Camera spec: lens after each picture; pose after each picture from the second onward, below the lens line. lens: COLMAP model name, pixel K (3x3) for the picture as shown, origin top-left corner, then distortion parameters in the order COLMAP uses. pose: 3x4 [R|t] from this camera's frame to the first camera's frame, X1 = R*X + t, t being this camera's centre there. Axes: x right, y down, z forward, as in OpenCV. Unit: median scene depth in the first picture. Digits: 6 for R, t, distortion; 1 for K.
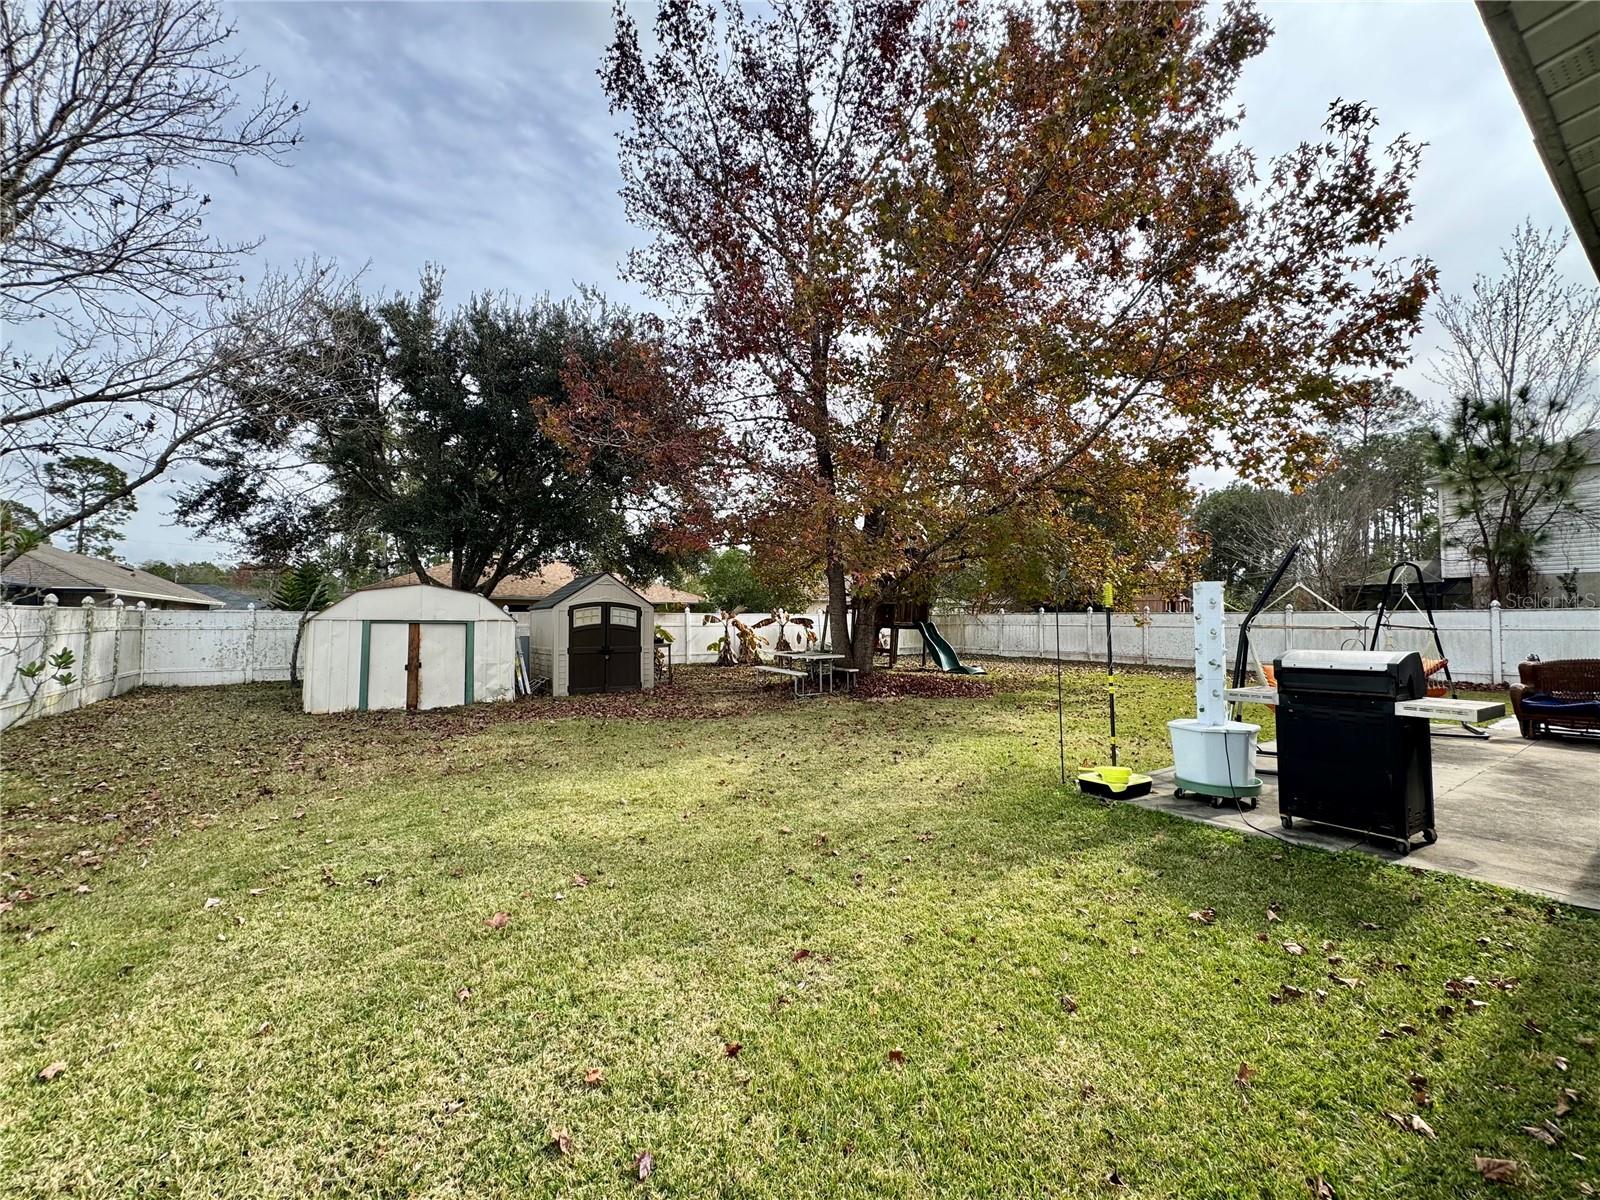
lens RADIAL K [[646.6, 0, 797.1], [0, 646.6, 599.3], [0, 0, 1]] dist [-0.001545, 0.000407]
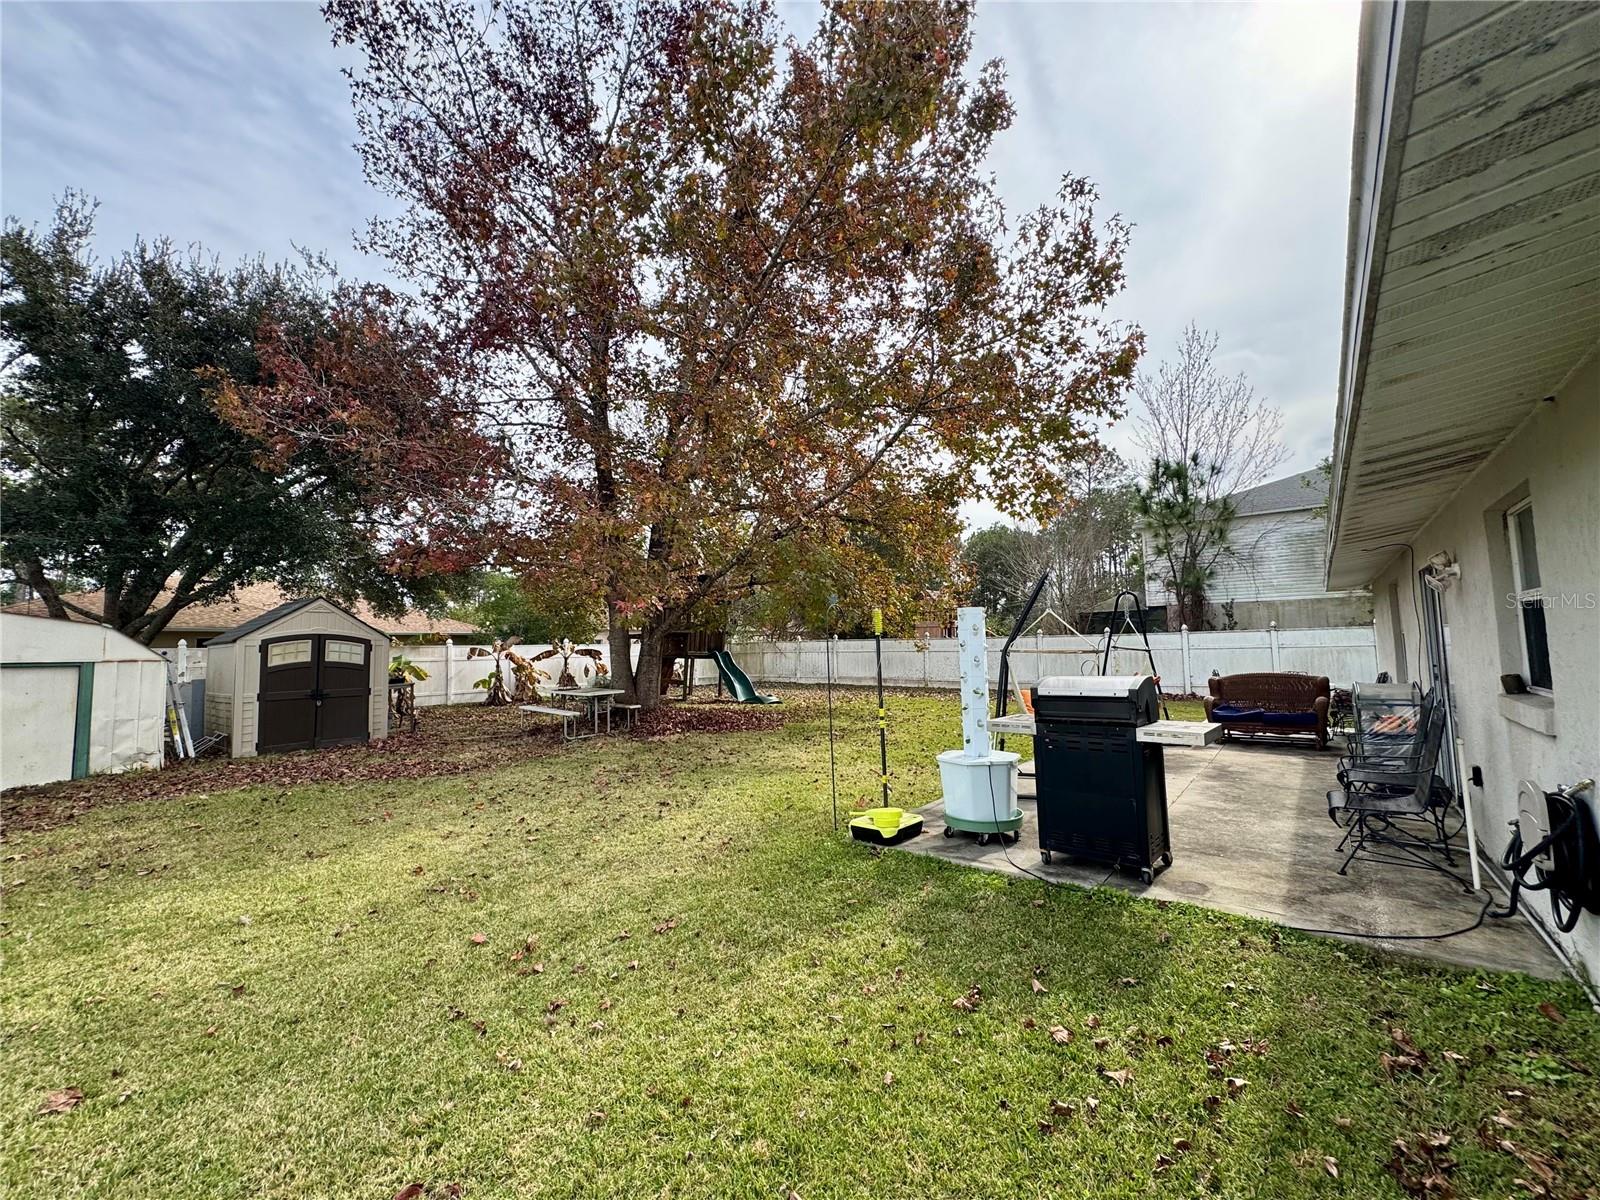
lens RADIAL K [[646.6, 0, 802.8], [0, 646.6, 600.4], [0, 0, 1]] dist [-0.001545, 0.000407]
pose [[0.954858, 0.004451, 0.297029, 0.058327], [0.007977, 0.999143, -0.040617, -0.000259], [-0.296955, 0.041153, 0.954004, 0.081728]]
